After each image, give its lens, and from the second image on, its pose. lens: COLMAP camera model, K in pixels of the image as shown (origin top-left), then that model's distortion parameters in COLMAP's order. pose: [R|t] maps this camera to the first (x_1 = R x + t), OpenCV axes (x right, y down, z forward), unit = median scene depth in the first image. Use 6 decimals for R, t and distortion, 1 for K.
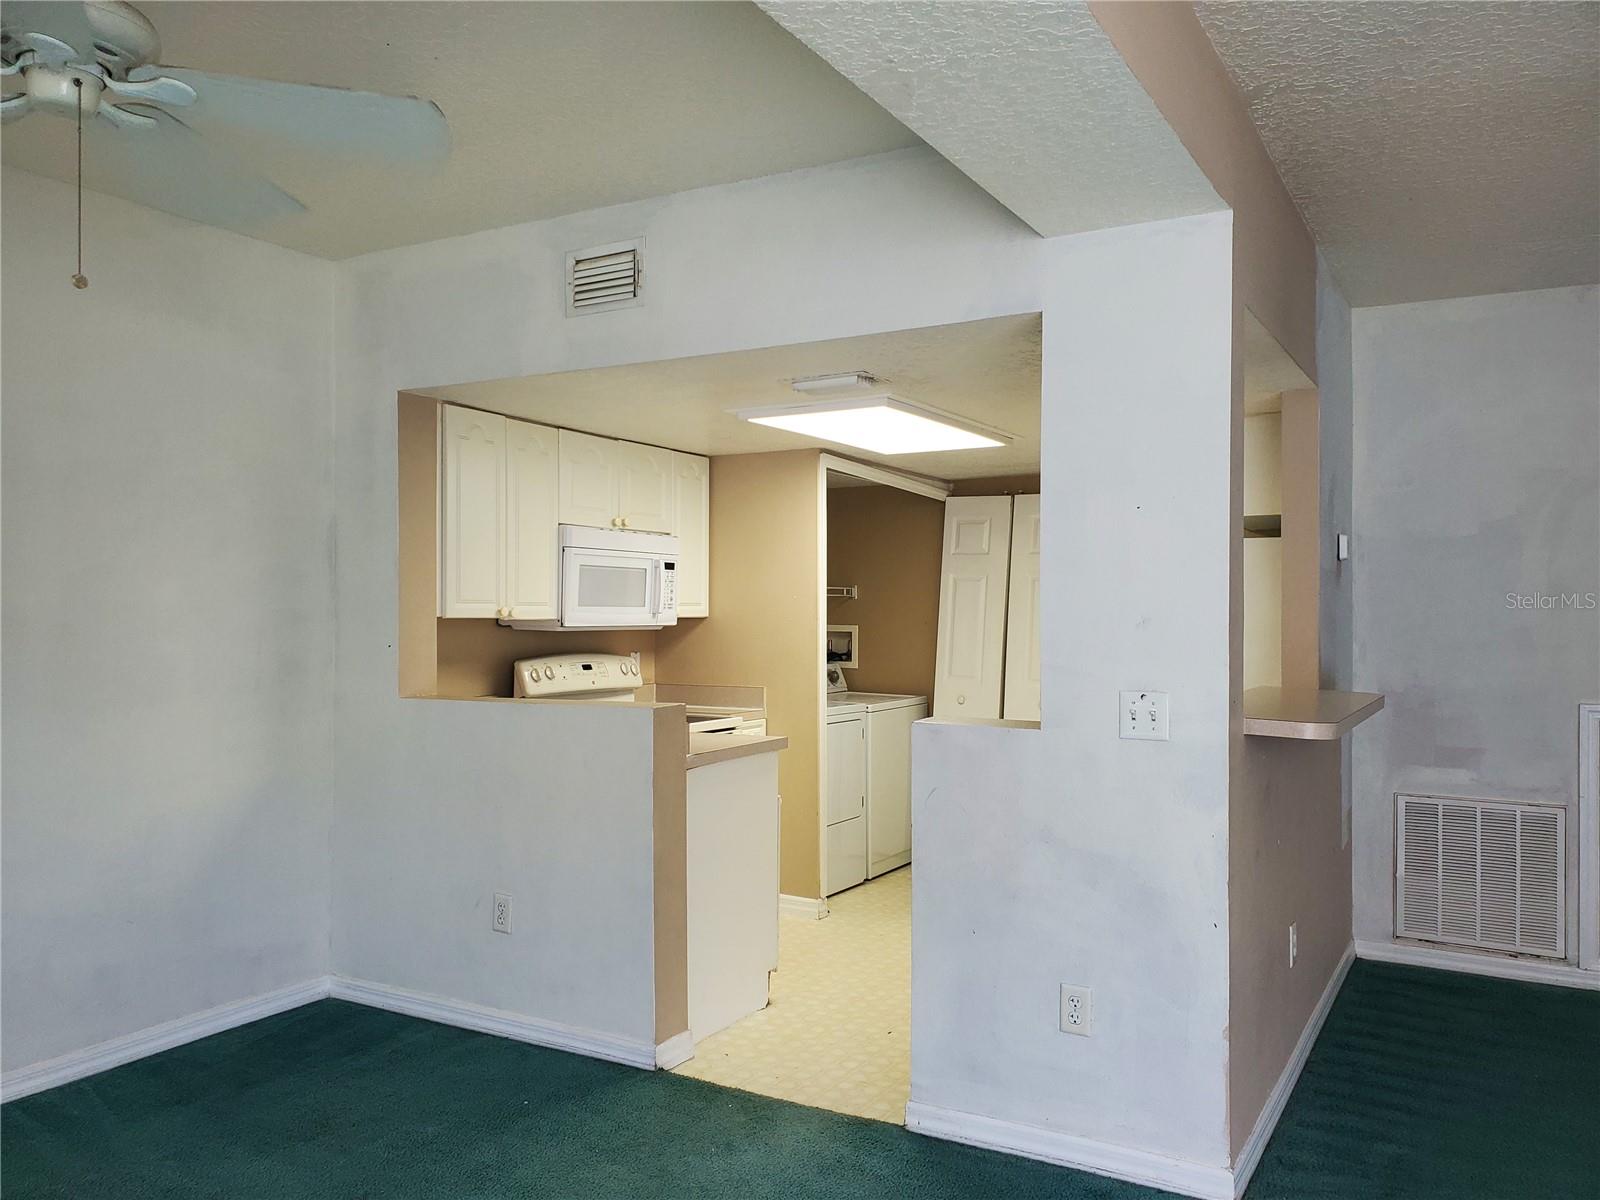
lens RADIAL K [[1234.2, 0, 800.0], [0, 1234.2, 600.0], [0, 0, 1]] dist [0.009750, 0.008537]
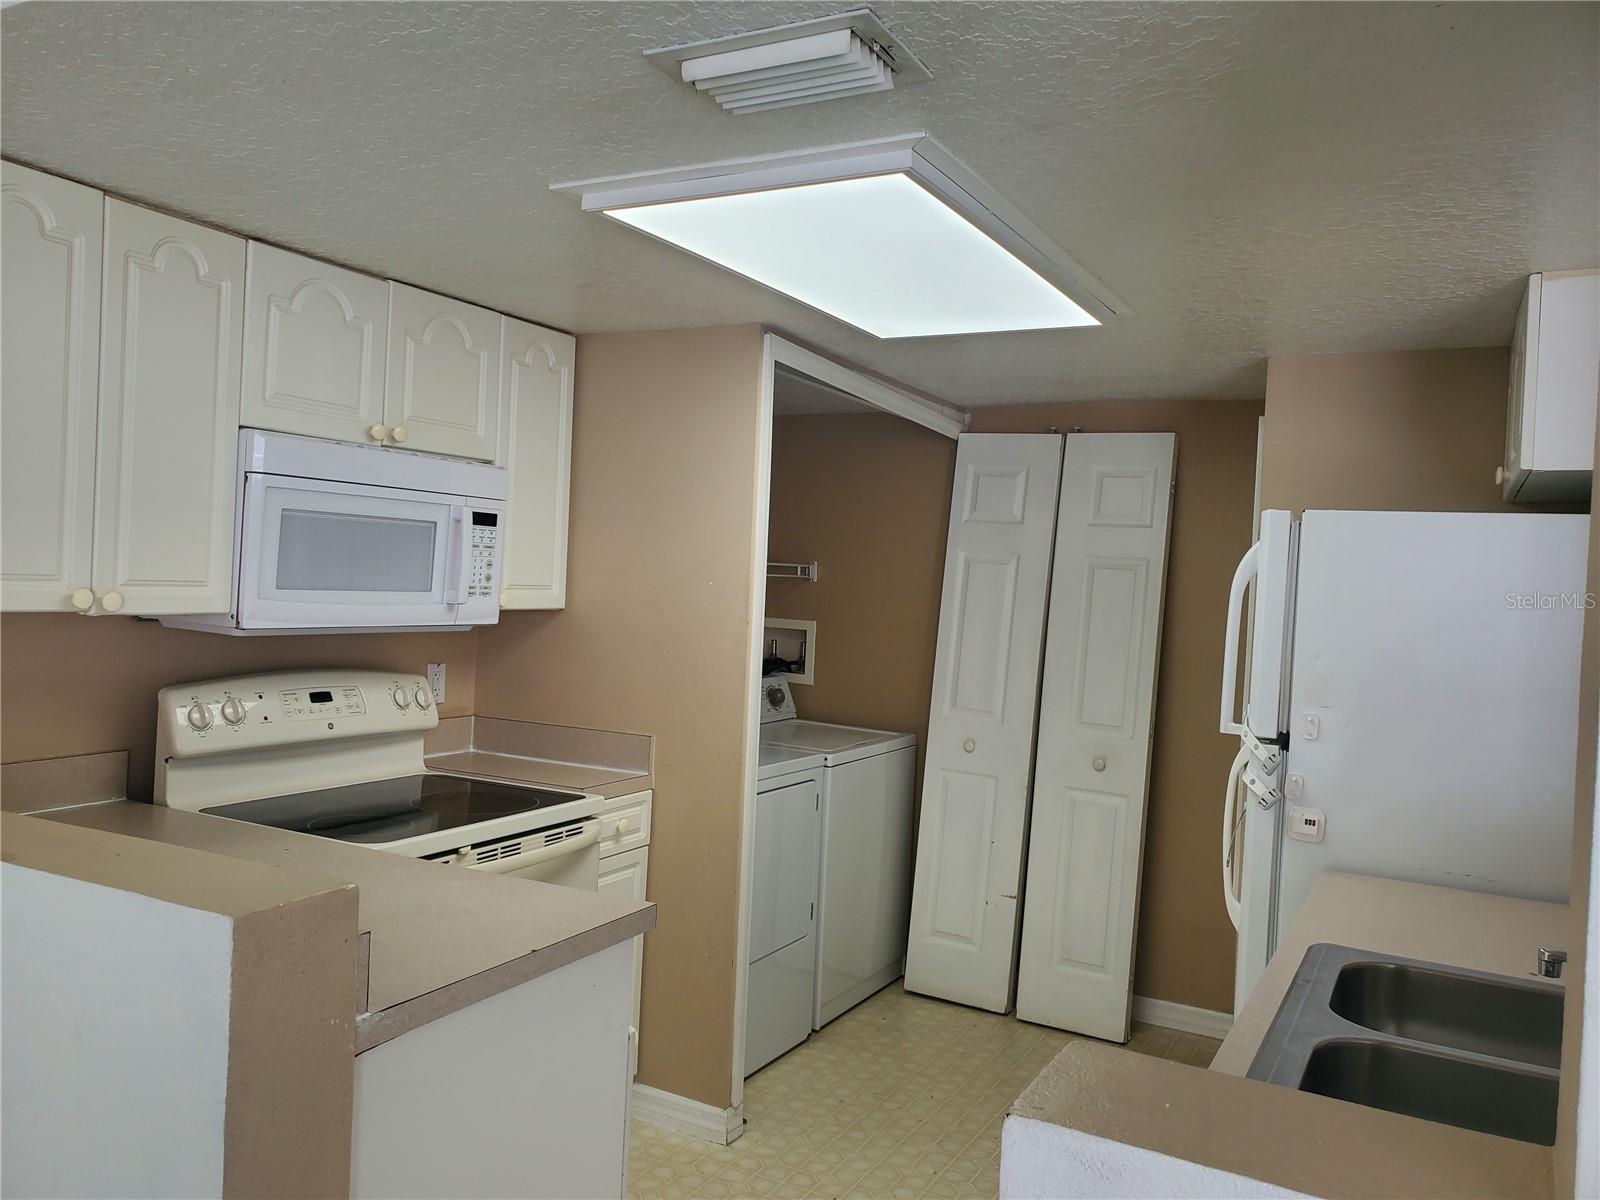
lens RADIAL K [[1234.2, 0, 800.0], [0, 1234.2, 600.0], [0, 0, 1]] dist [0.009750, 0.008537]
pose [[0.998489, 0.042062, 0.035354, 0.017097], [-0.043146, 0.998604, 0.030478, -0.013197], [-0.034023, -0.031957, 0.998910, 0.403945]]
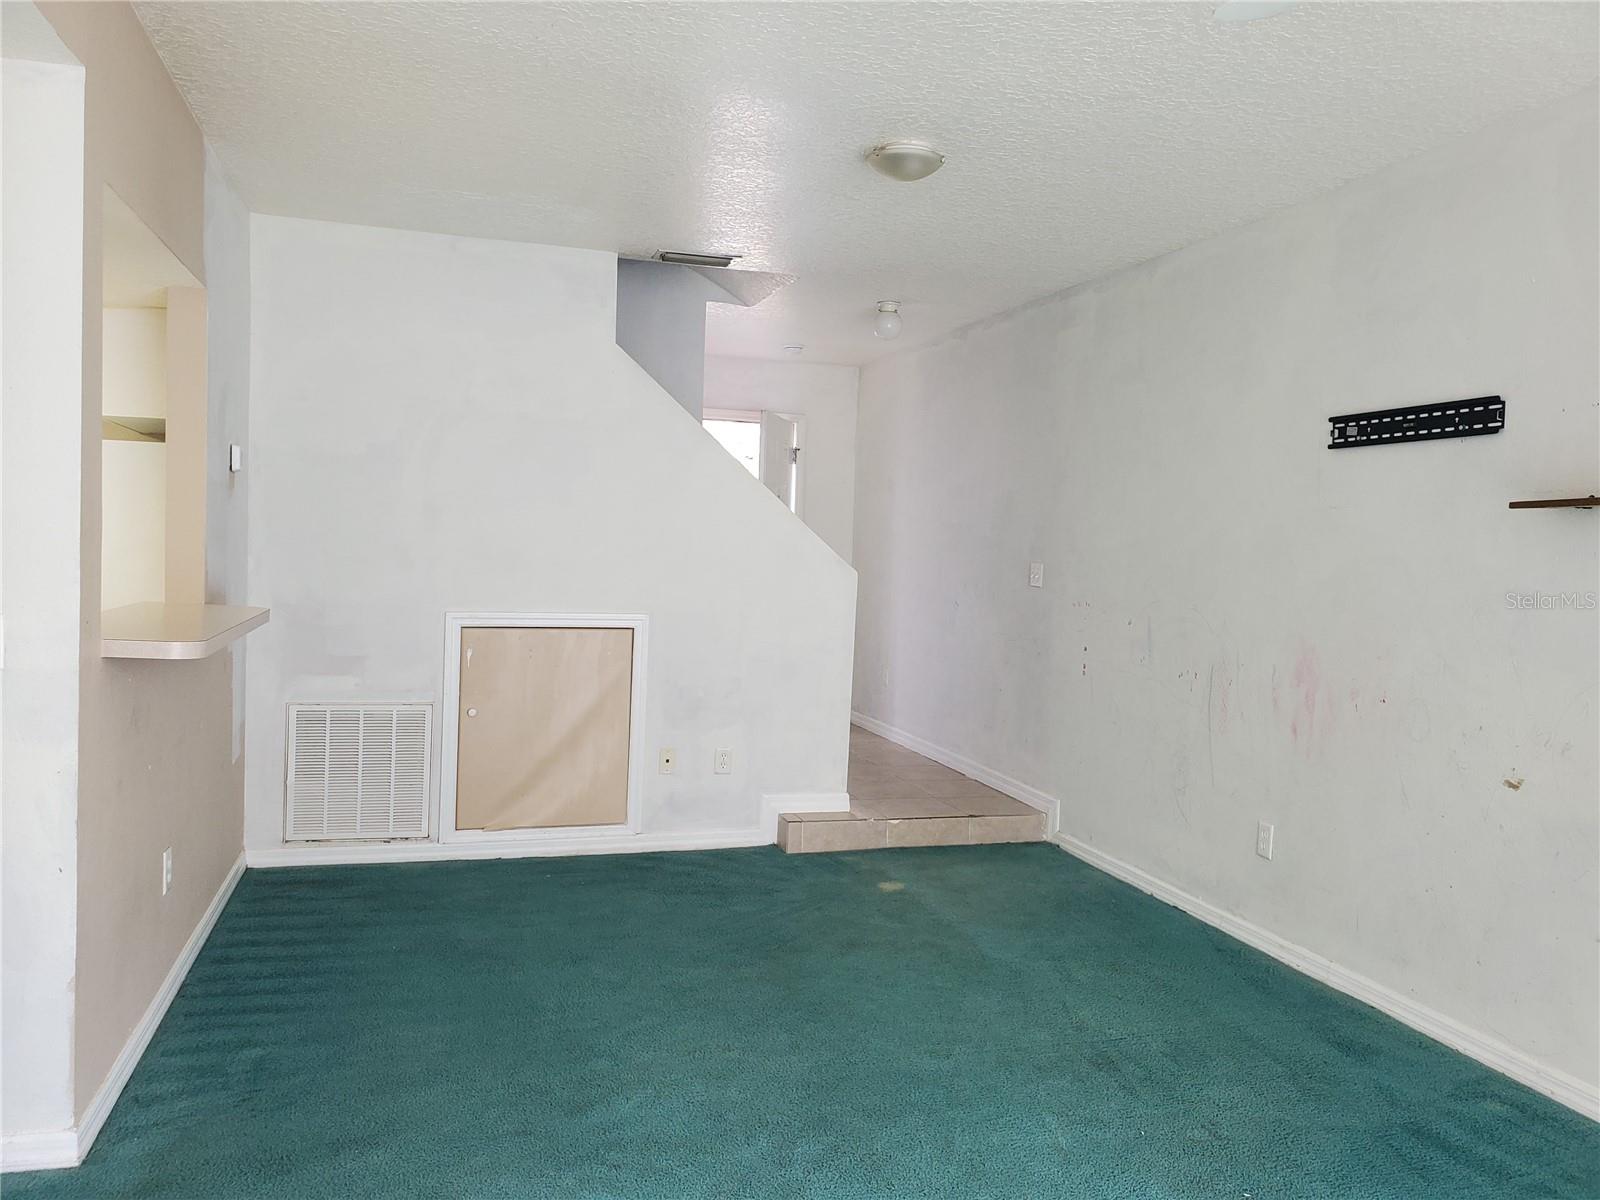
lens RADIAL K [[1234.2, 0, 800.0], [0, 1234.2, 600.0], [0, 0, 1]] dist [0.009750, 0.008537]
pose [[0.680998, -0.017653, 0.732072, 0.029968], [-0.035481, 0.997740, 0.057064, -0.003419], [-0.731425, -0.064835, 0.678833, 0.001010]]
